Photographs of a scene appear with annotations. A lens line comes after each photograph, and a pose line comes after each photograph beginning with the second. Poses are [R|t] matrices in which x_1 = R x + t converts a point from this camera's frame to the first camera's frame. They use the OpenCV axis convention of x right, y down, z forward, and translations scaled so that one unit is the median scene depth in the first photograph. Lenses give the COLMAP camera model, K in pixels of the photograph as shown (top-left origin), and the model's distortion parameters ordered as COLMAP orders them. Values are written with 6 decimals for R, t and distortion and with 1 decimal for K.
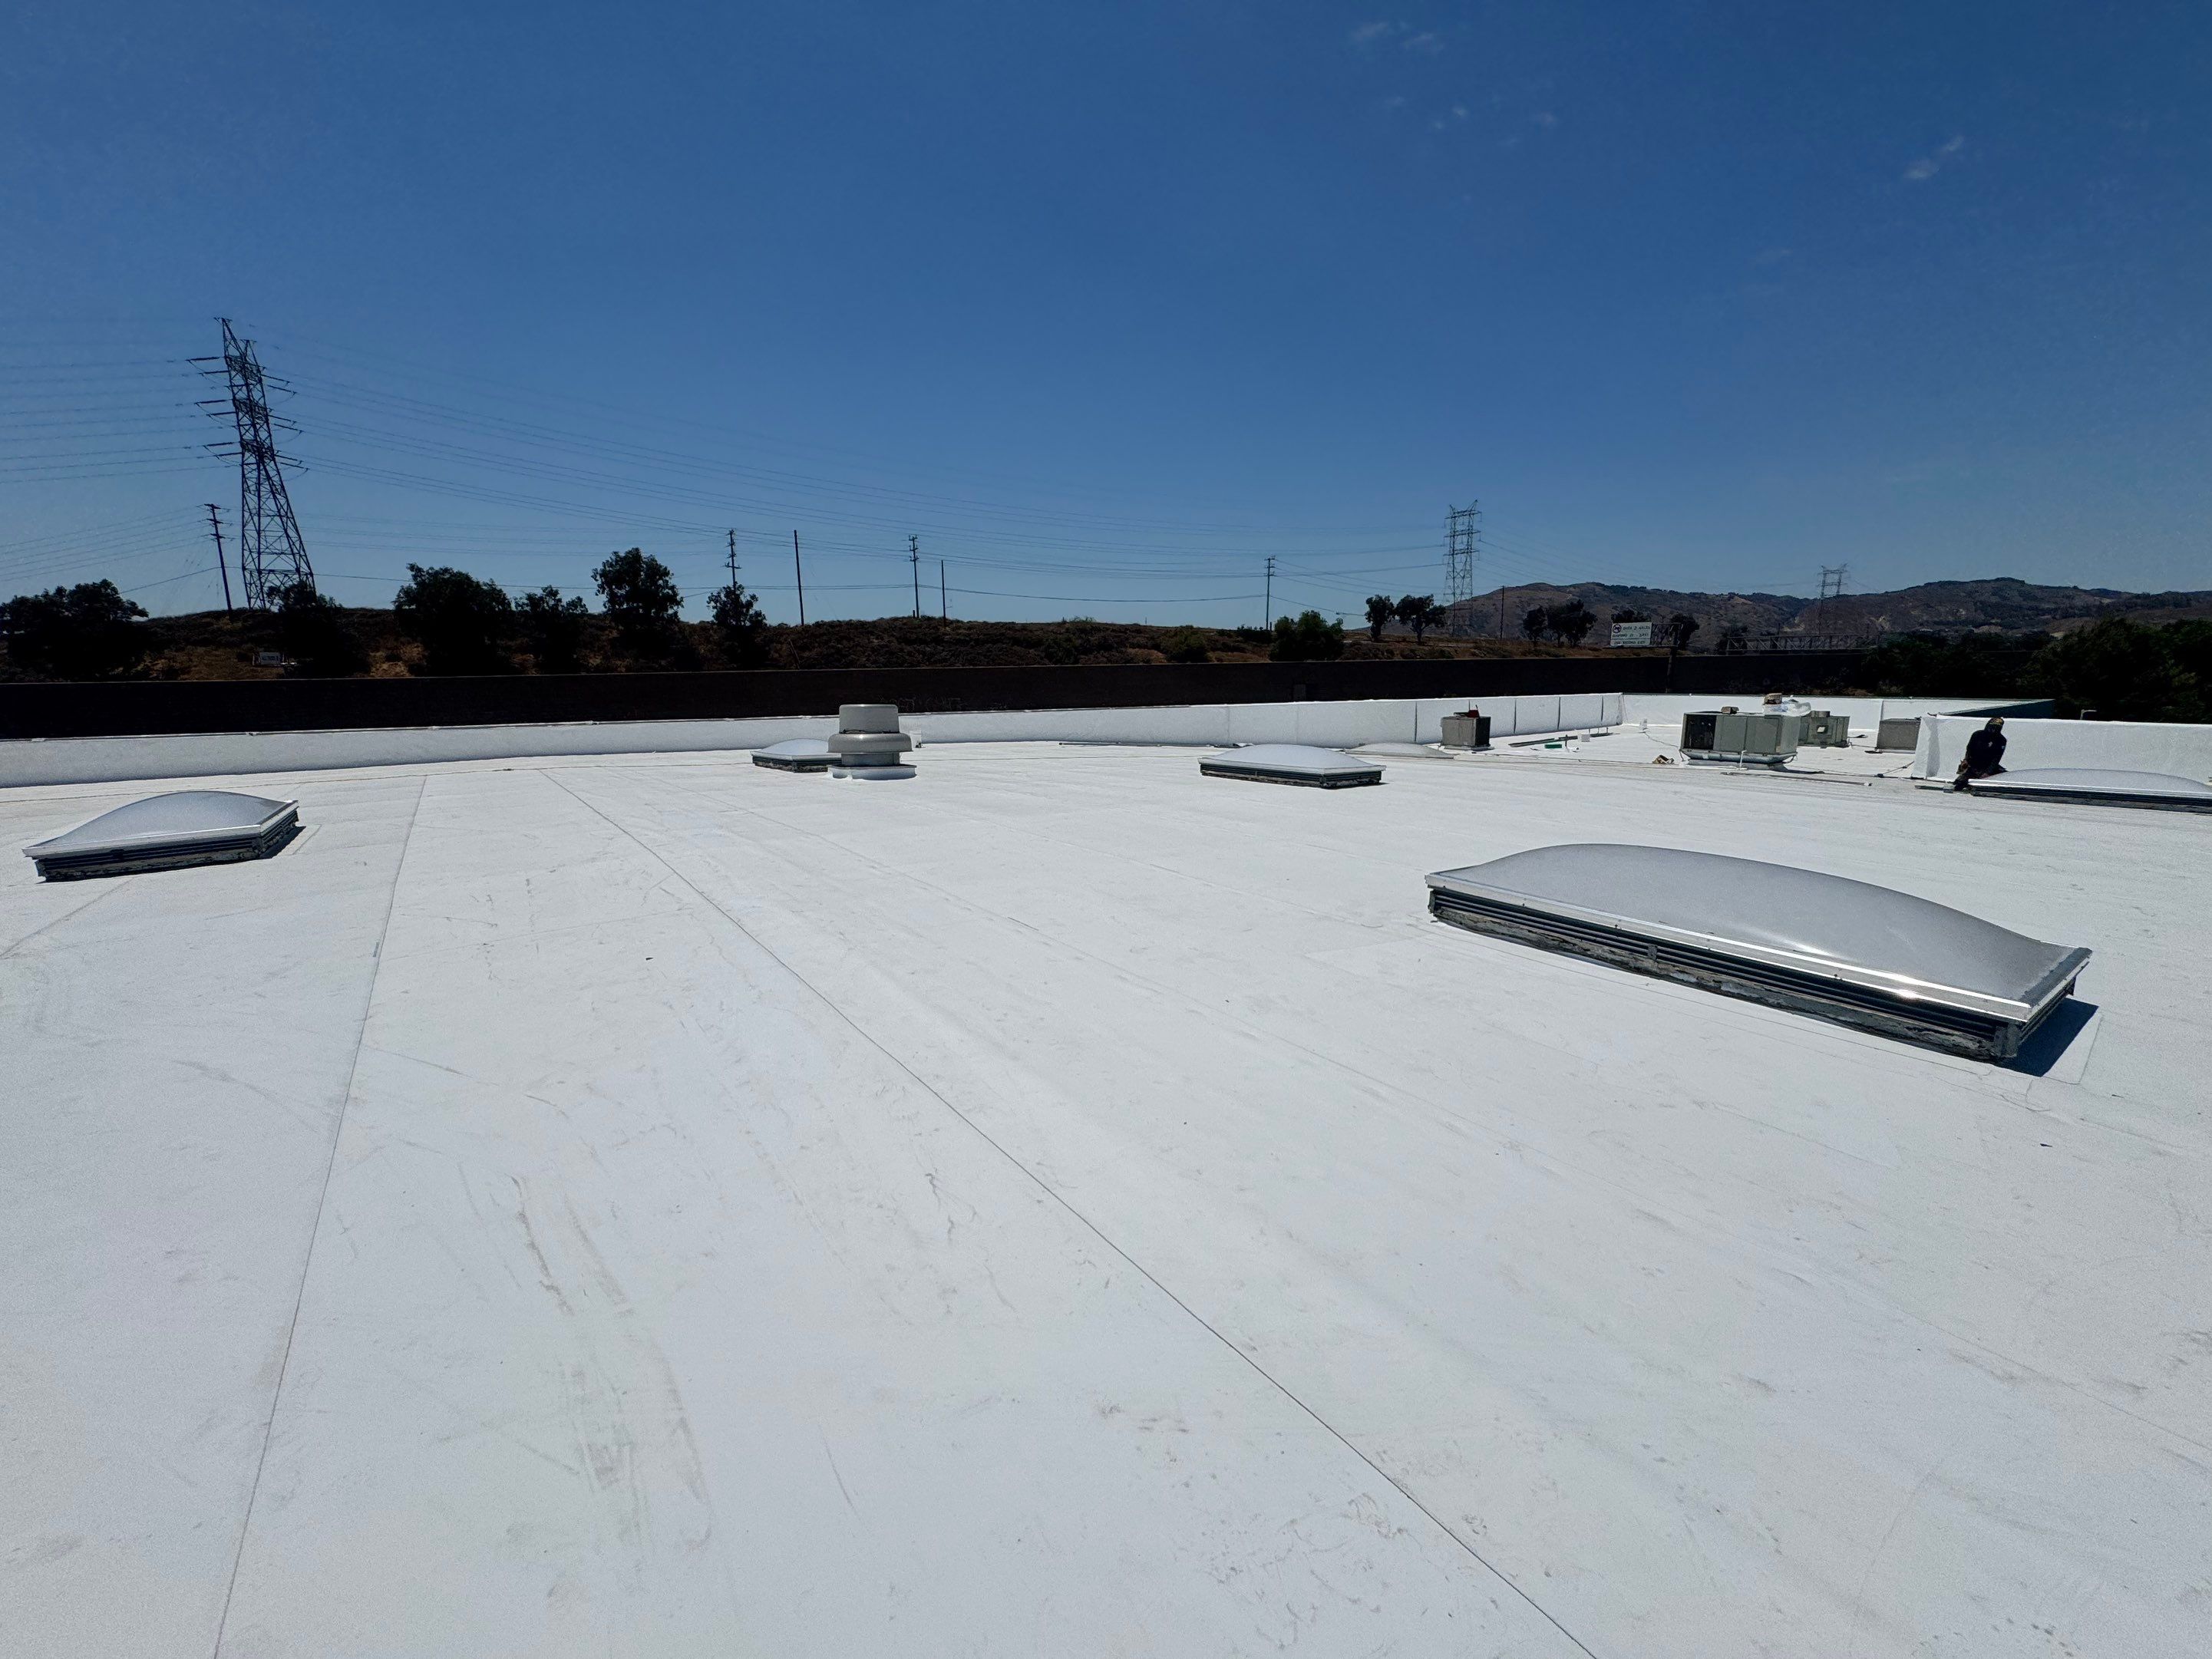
lens RADIAL K [[876.7, 0, 1102.1], [0, 876.7, 831.2], [0, 0, 1]] dist [-0.002321, 0.000203]
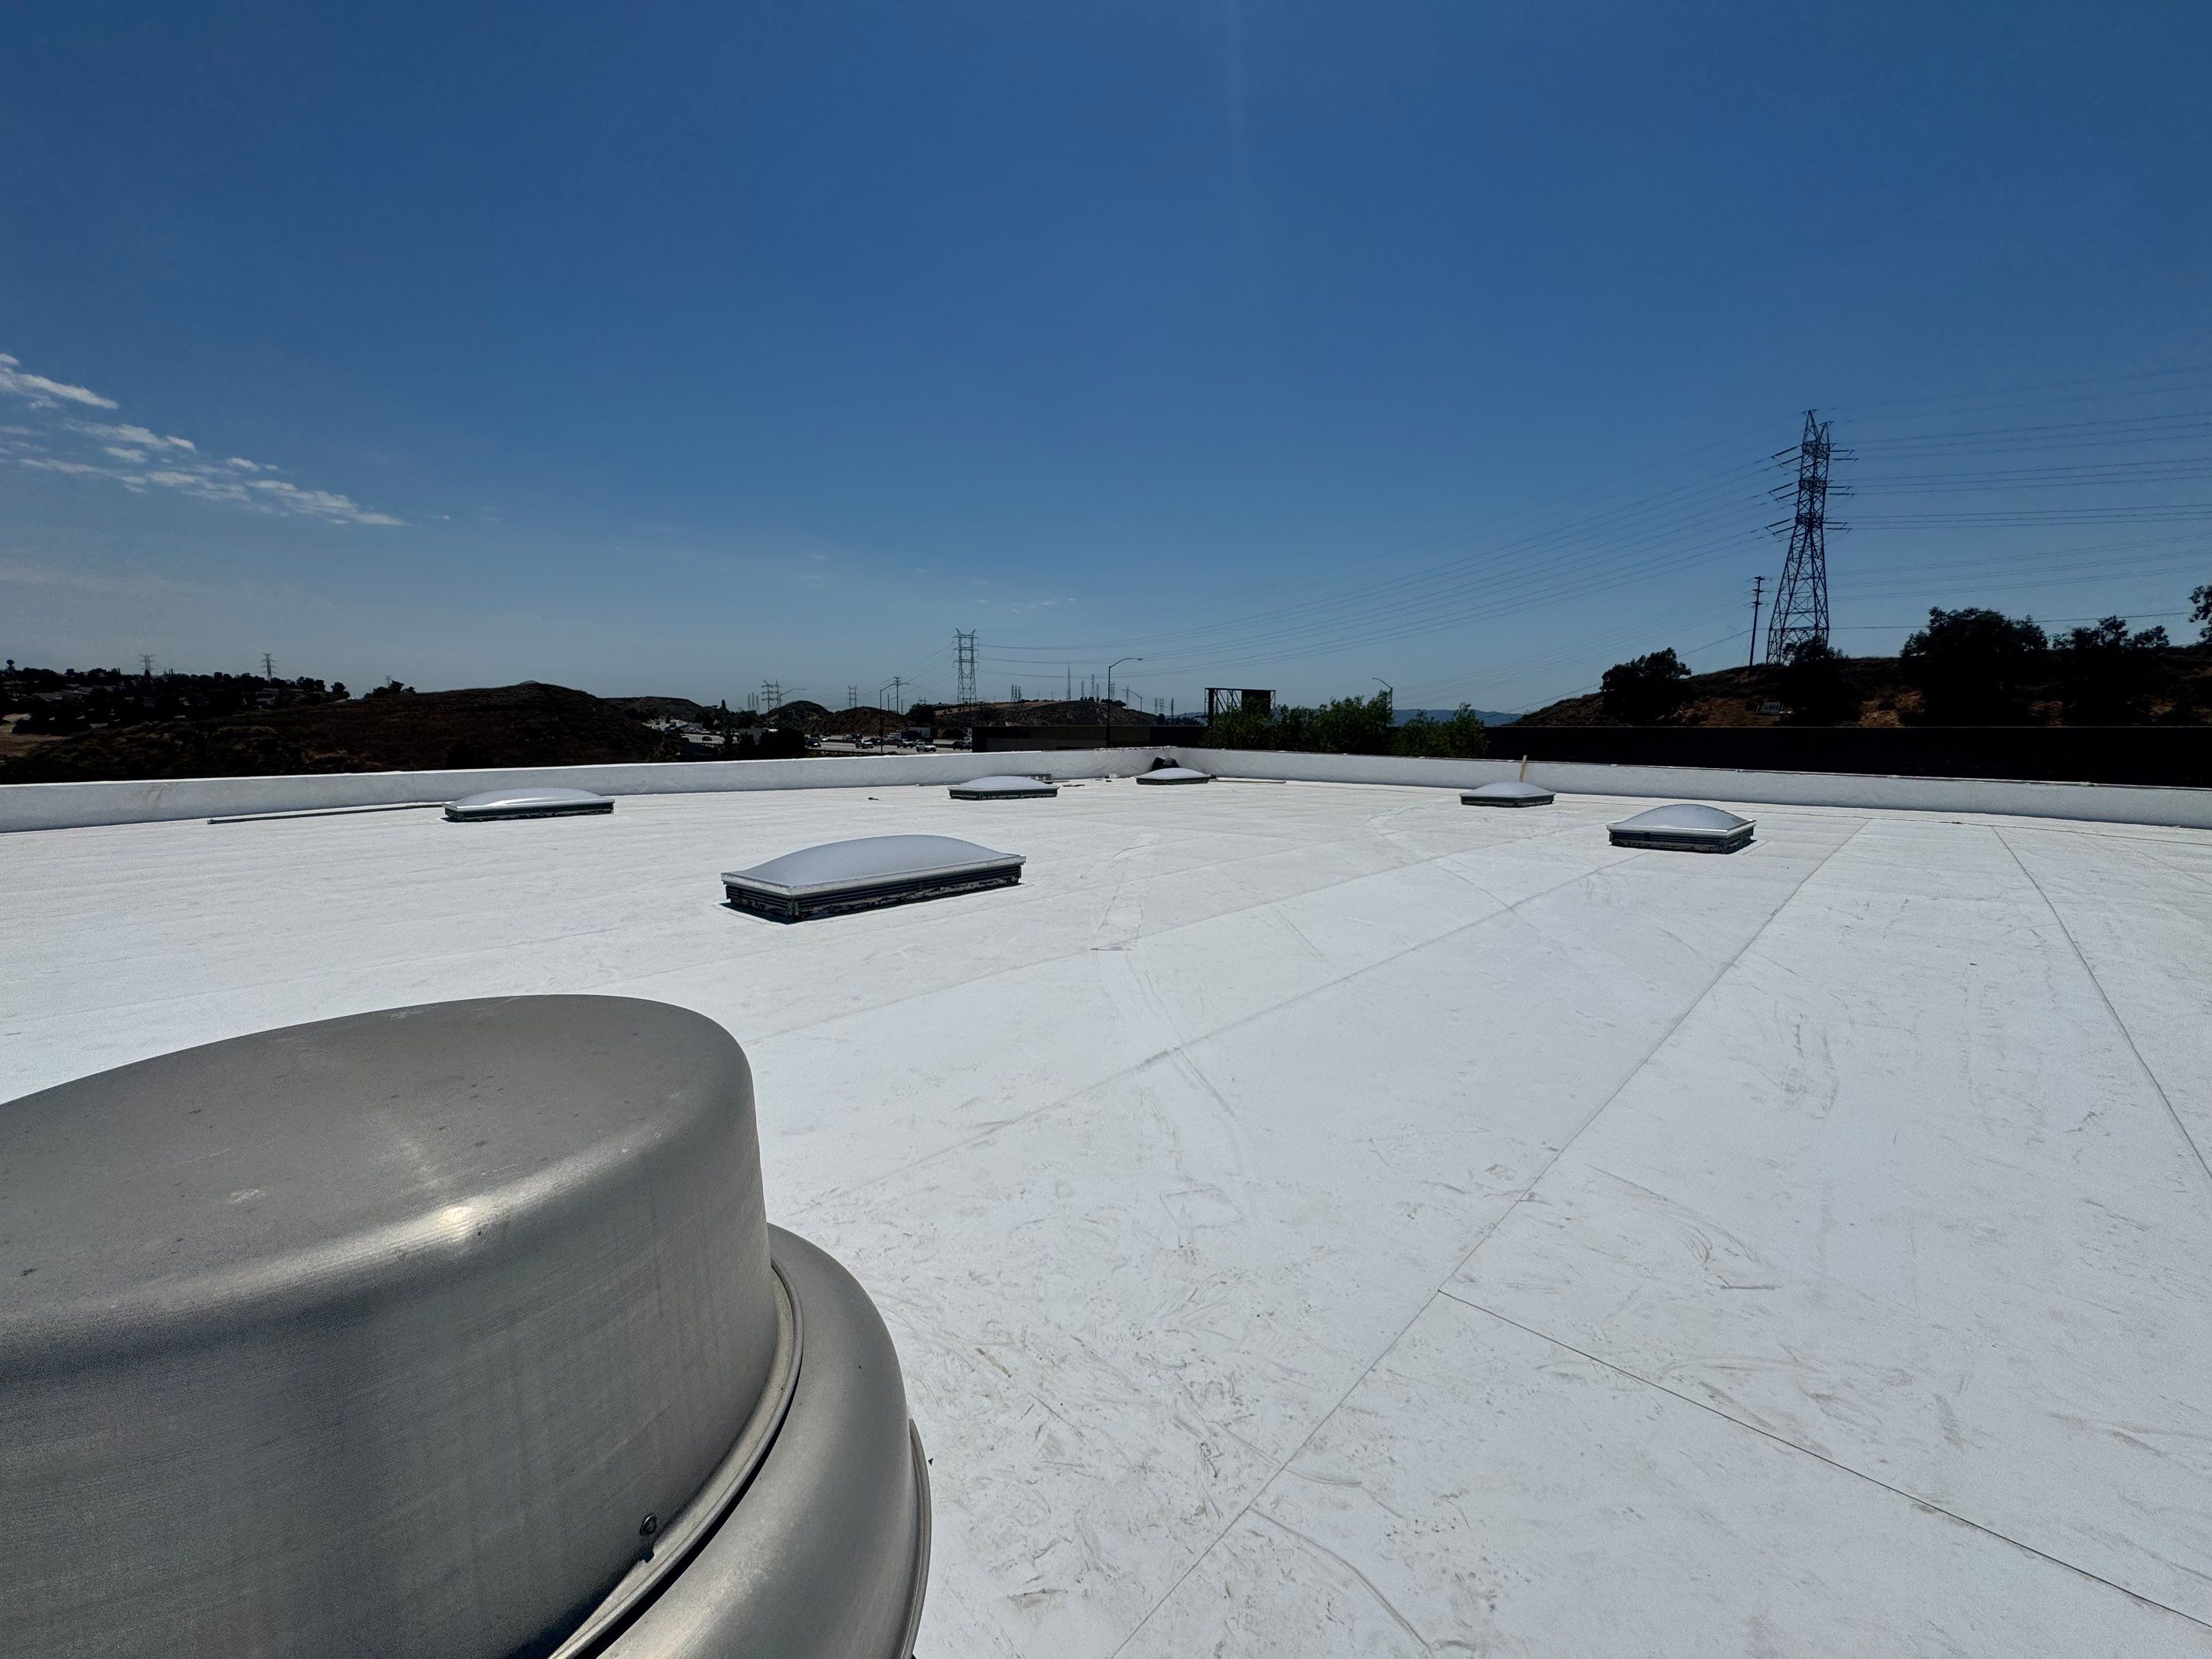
lens RADIAL K [[882.2, 0, 1102.6], [0, 882.2, 828.4], [0, 0, 1]] dist [-0.002922, 0.000341]
pose [[0.173624, 0.128094, -0.976446, 0.017925], [-0.183514, 0.978346, 0.095712, 0.002516], [0.967562, 0.162574, 0.193372, -0.018049]]
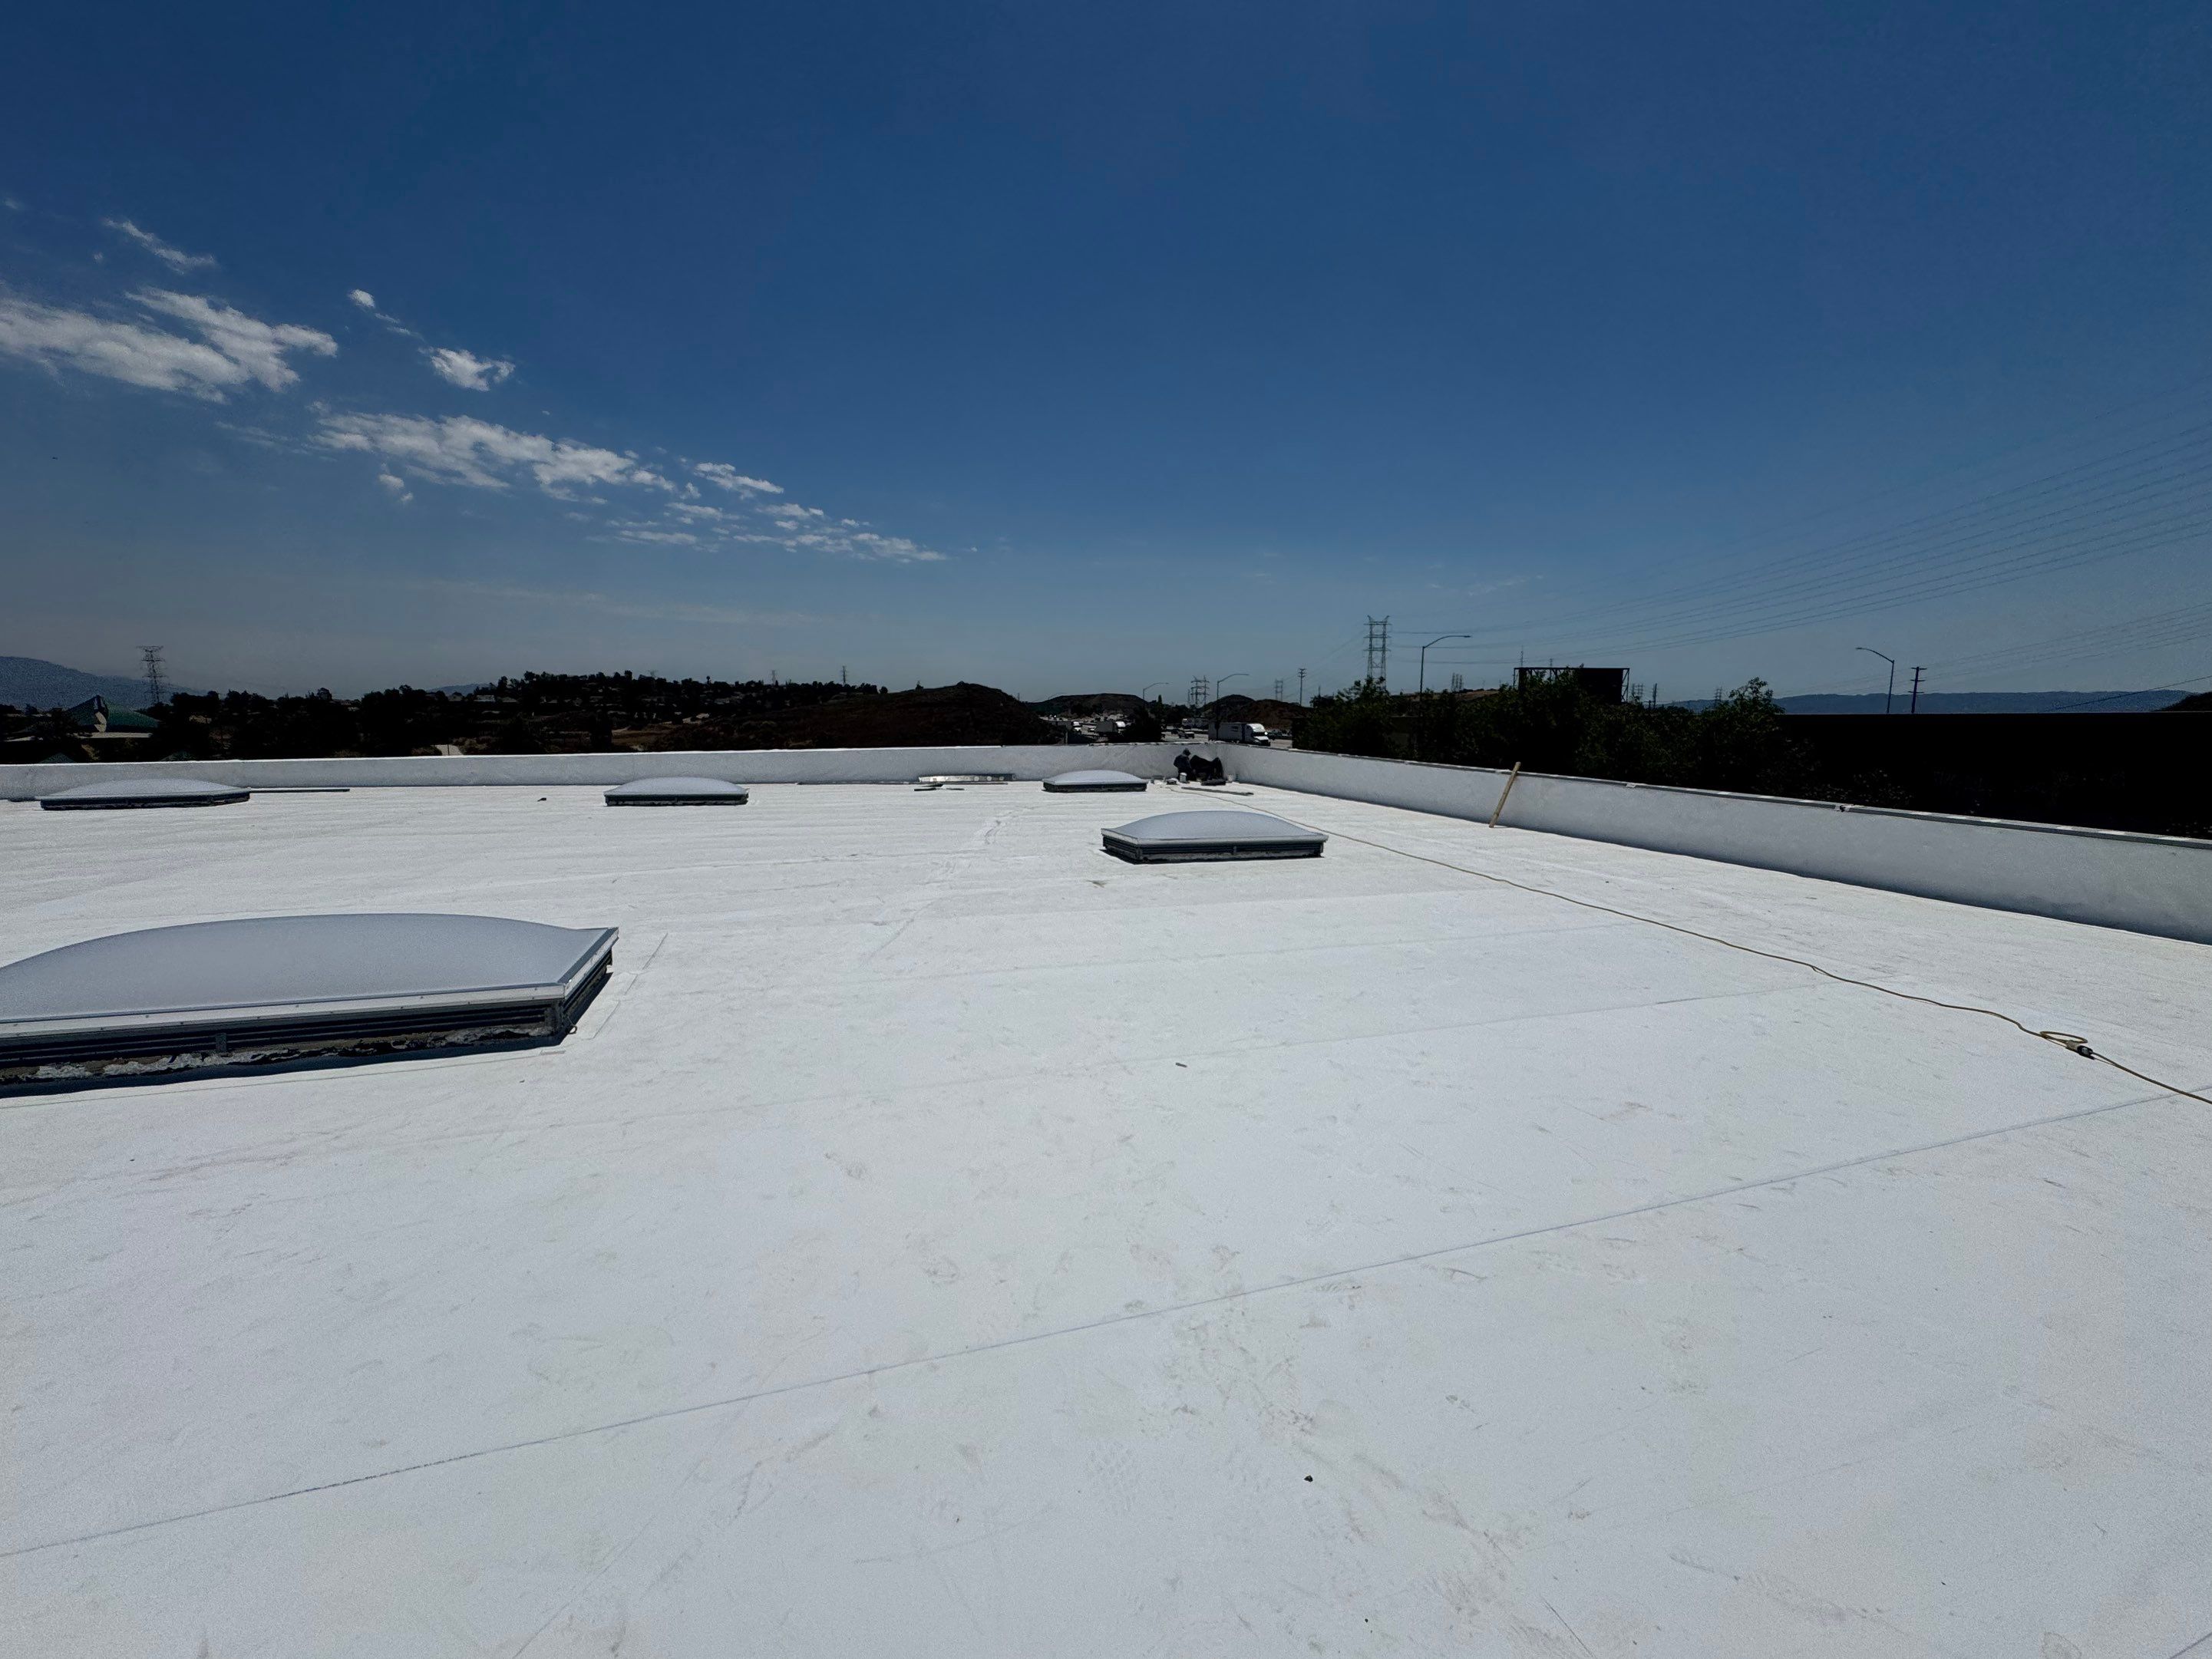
lens RADIAL K [[884.2, 0, 1106.0], [0, 884.2, 829.5], [0, 0, 1]] dist [-0.002033, 0.000031]
pose [[-0.302507, 0.133460, -0.943757, -0.037608], [-0.165168, 0.967829, 0.189806, -0.016665], [0.938728, 0.213296, -0.270731, 0.093766]]
